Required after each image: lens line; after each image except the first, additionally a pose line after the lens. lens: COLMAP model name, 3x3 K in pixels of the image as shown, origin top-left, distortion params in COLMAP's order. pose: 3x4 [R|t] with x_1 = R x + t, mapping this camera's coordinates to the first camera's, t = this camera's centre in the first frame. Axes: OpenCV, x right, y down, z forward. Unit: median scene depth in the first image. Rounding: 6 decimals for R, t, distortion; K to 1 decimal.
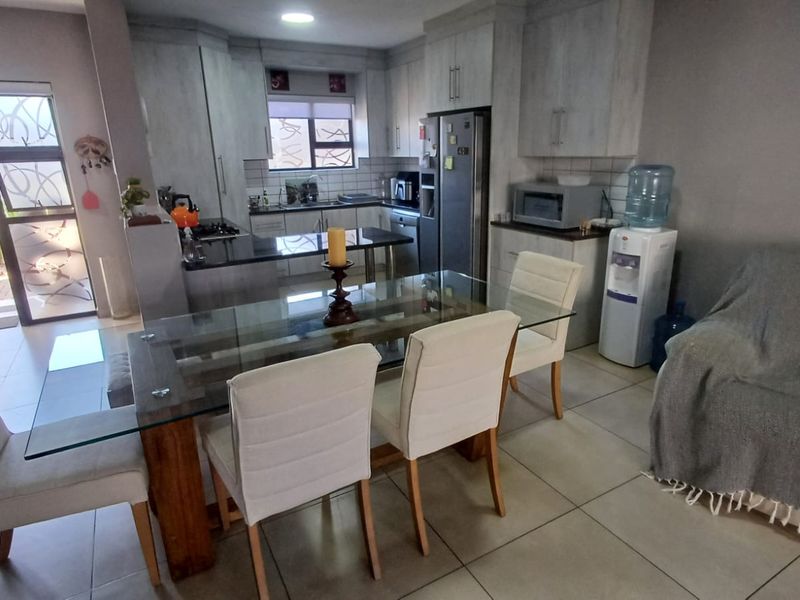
lens RADIAL K [[485.2, 0, 408.3], [0, 485.2, 294.5], [0, 0, 1]] dist [-0.002122, -0.000272]
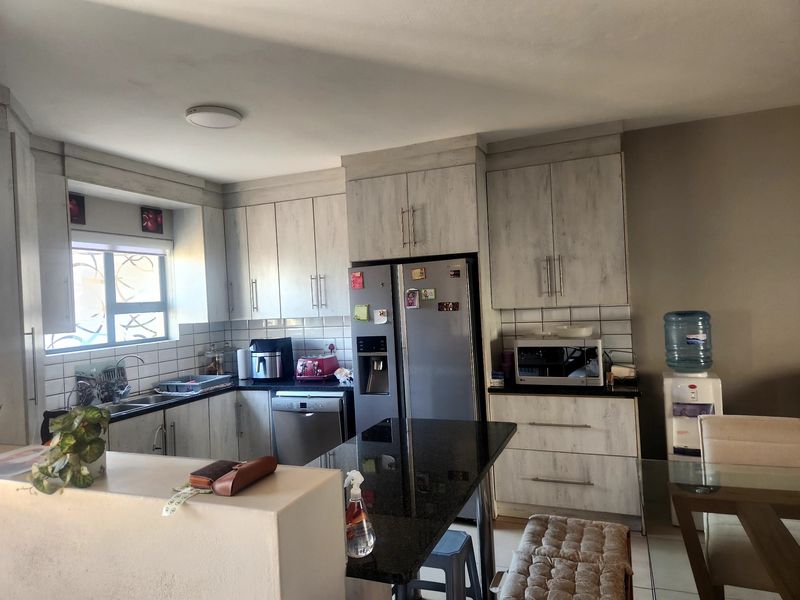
lens RADIAL K [[529.5, 0, 395.2], [0, 529.5, 298.7], [0, 0, 1]] dist [0.027966, -0.016612]
pose [[0.790864, -0.019615, 0.611677, -0.375404], [0.208317, 0.948429, -0.238929, -0.090191], [-0.575445, 0.316383, 0.754164, 0.303434]]
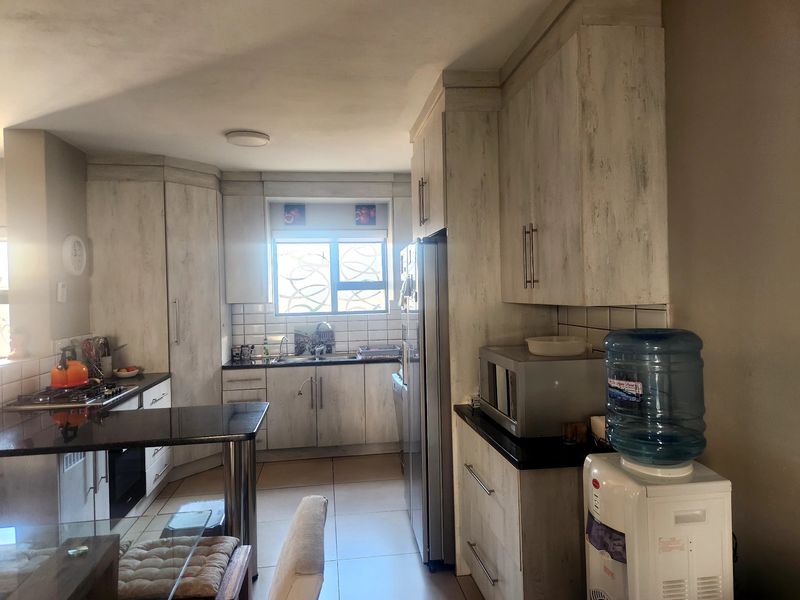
lens RADIAL K [[529.5, 0, 403.2], [0, 529.5, 299.3], [0, 0, 1]] dist [0.027966, -0.016612]
pose [[0.930252, 0.002393, -0.366914, 0.279284], [-0.099756, 0.963962, -0.246628, -0.085014], [0.353101, 0.266028, 0.896967, 0.269428]]
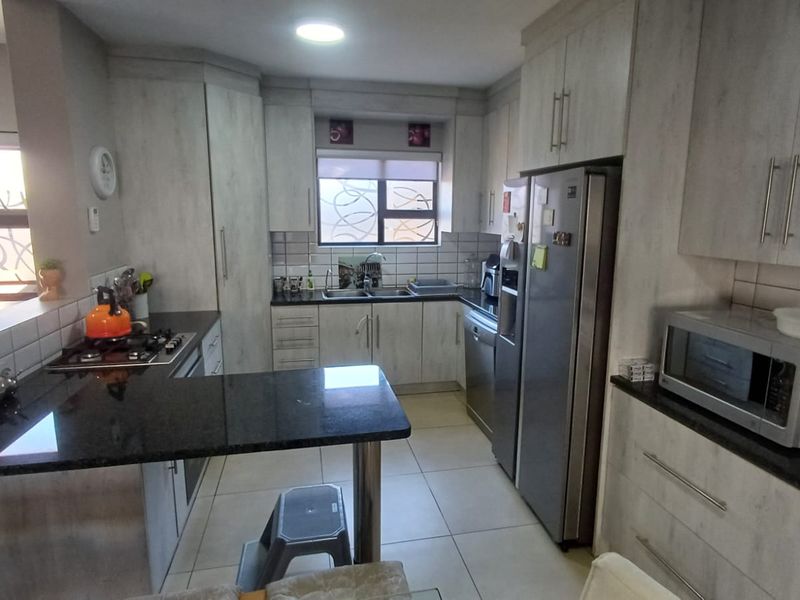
lens RADIAL K [[485.2, 0, 406.7], [0, 485.2, 295.2], [0, 0, 1]] dist [-0.002122, -0.000272]
pose [[0.952275, 0.077279, -0.295298, 0.085747], [-0.111812, 0.988493, -0.101883, -0.124162], [0.284026, 0.130038, 0.949957, 0.348913]]
